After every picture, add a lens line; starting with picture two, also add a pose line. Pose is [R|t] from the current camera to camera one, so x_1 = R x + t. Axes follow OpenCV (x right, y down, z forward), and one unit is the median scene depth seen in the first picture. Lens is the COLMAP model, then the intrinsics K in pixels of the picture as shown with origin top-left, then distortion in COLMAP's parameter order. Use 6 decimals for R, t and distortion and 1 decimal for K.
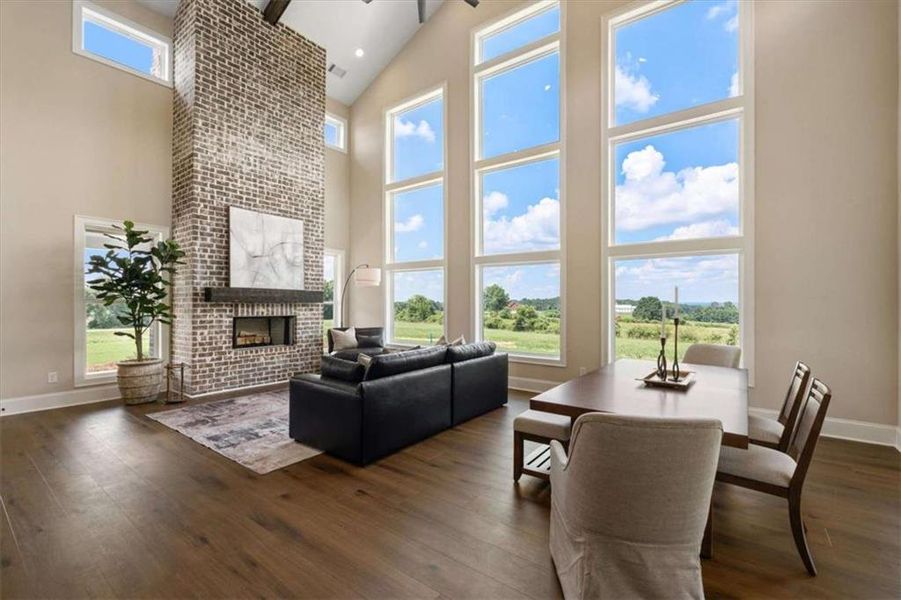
lens RADIAL K [[392.9, 0, 450.5], [0, 392.9, 299.8], [0, 0, 1]] dist [-0.008854, 0.001425]
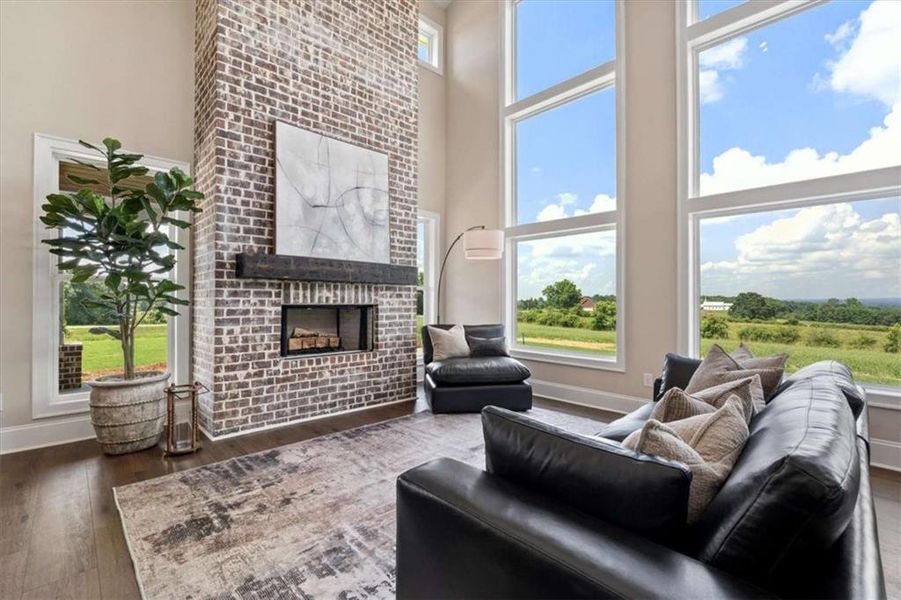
lens RADIAL K [[406.0, 0, 447.5], [0, 406.0, 294.5], [0, 0, 1]] dist [-0.013211, 0.002802]
pose [[0.985842, -0.001343, -0.167672, -0.198071], [0.000601, 0.999990, -0.004477, 0.031206], [0.167676, 0.004313, 0.985833, 0.428454]]
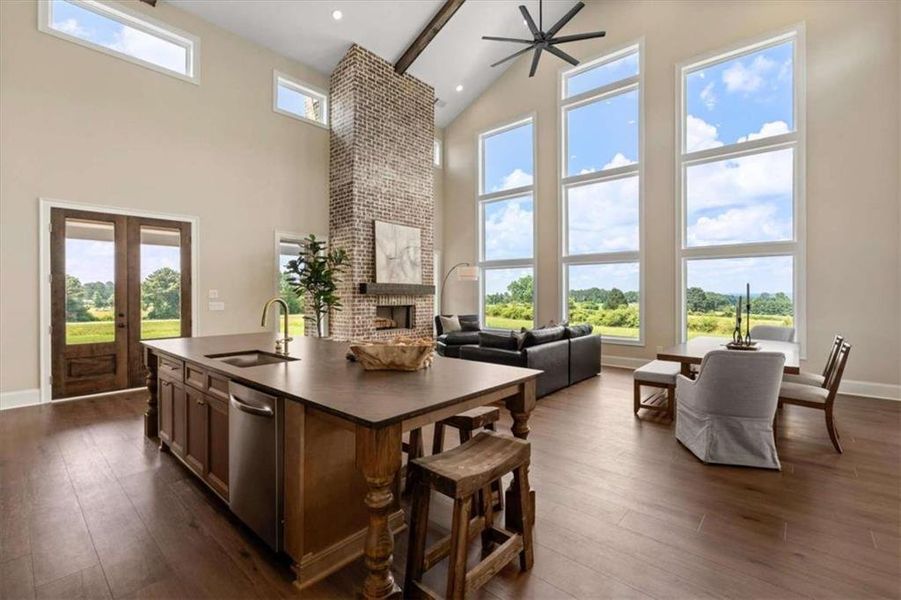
lens RADIAL K [[392.9, 0, 451.6], [0, 392.9, 293.1], [0, 0, 1]] dist [-0.008854, 0.001425]
pose [[0.996667, -0.002193, -0.081553, -0.203587], [0.002545, 0.999988, 0.004209, -0.002866], [0.081543, -0.004403, 0.996660, -0.273185]]
